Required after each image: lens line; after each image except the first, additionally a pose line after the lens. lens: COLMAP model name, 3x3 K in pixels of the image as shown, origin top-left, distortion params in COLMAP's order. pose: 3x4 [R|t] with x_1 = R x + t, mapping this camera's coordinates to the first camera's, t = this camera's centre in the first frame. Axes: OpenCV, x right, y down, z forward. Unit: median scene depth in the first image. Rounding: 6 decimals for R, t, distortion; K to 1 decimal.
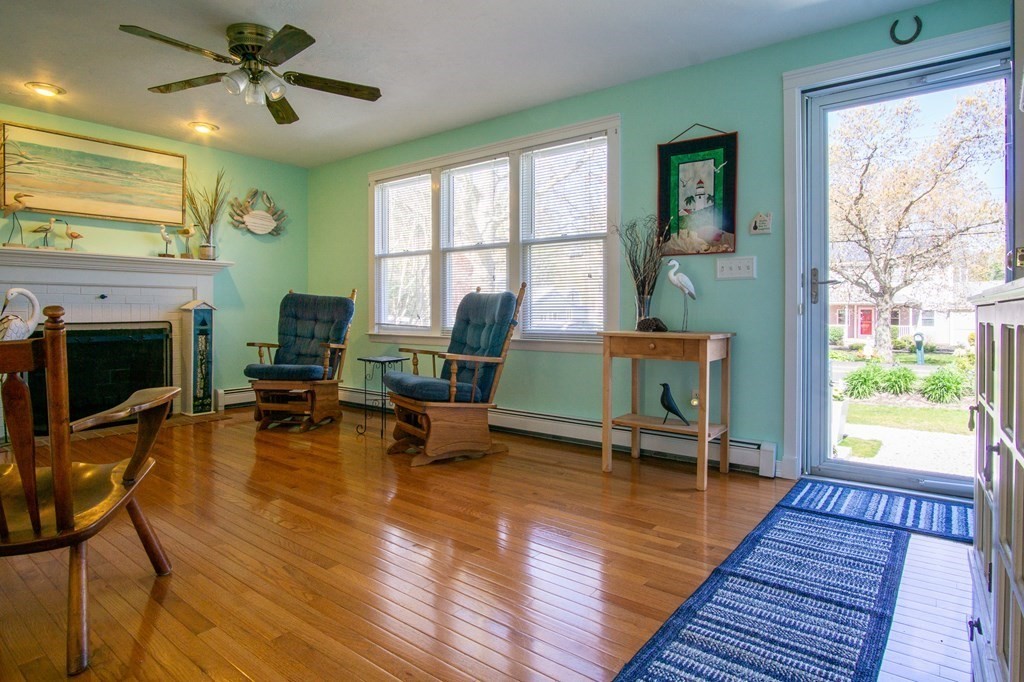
lens RADIAL K [[557.0, 0, 503.2], [0, 557.0, 317.1], [0, 0, 1]] dist [-0.027816, 0.008805]
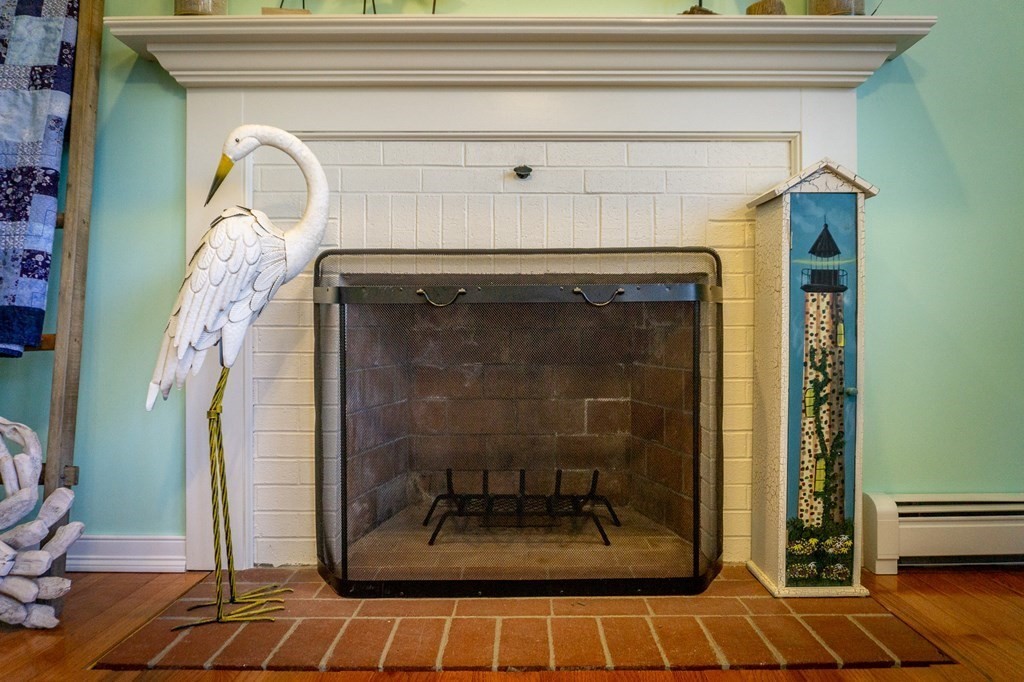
lens RADIAL K [[717.6, 0, 520.6], [0, 717.6, 313.8], [0, 0, 1]] dist [-0.020797, 0.000136]
pose [[0.619543, -0.016848, -0.784782, -0.390570], [-0.007121, 0.999608, -0.027081, 0.057049], [0.784931, 0.022366, 0.619180, 0.723324]]
